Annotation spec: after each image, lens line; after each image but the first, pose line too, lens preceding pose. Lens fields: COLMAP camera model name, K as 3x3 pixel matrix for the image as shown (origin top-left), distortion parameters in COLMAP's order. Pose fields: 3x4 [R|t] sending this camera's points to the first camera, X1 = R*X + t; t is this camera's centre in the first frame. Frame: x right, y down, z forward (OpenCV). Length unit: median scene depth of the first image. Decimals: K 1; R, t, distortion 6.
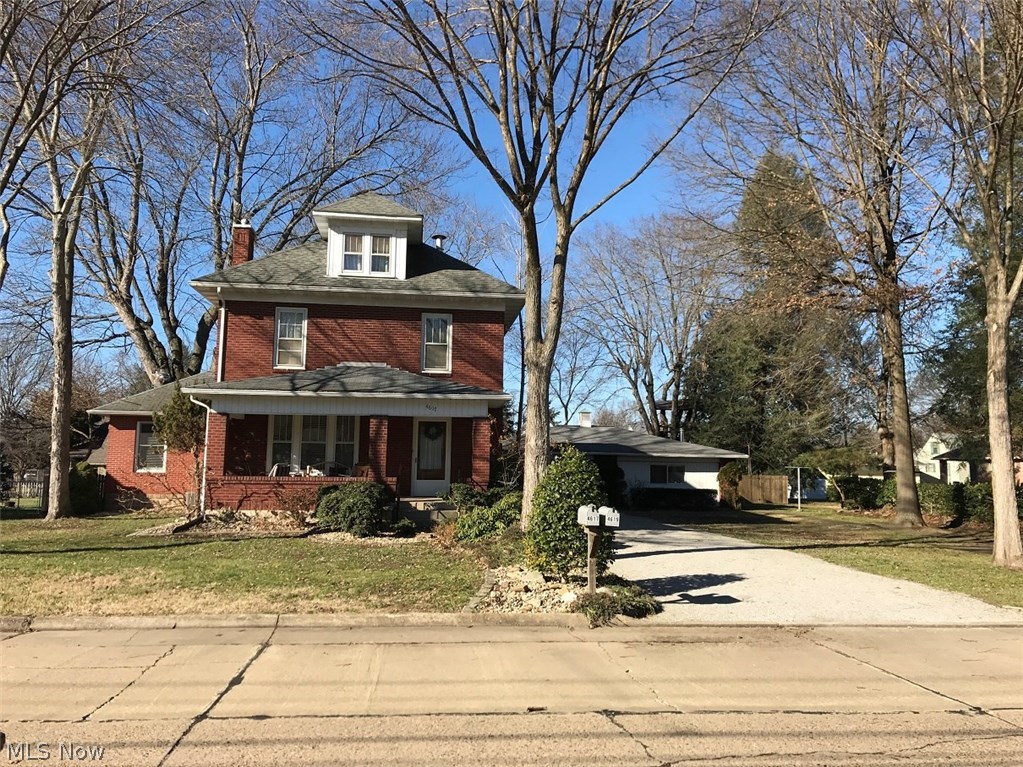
lens RADIAL K [[842.7, 0, 531.9], [0, 842.7, 390.3], [0, 0, 1]] dist [0.033518, -0.009540]
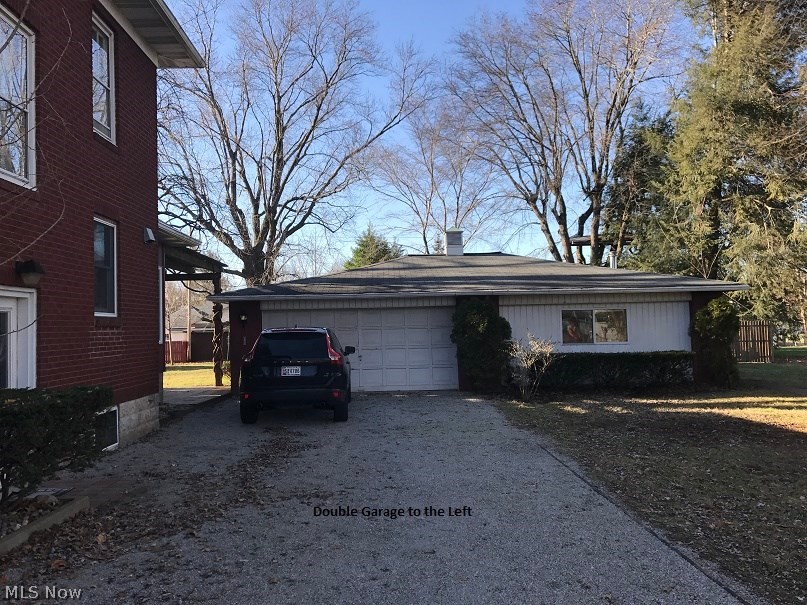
lens RADIAL K [[664.8, 0, 403.8], [0, 664.8, 304.4], [0, 0, 1]] dist [0.033518, -0.009540]
pose [[0.993864, -0.042212, -0.102240, 0.050751], [0.048213, 0.997212, 0.056951, 0.034029], [0.099551, -0.061531, 0.993128, 0.344324]]
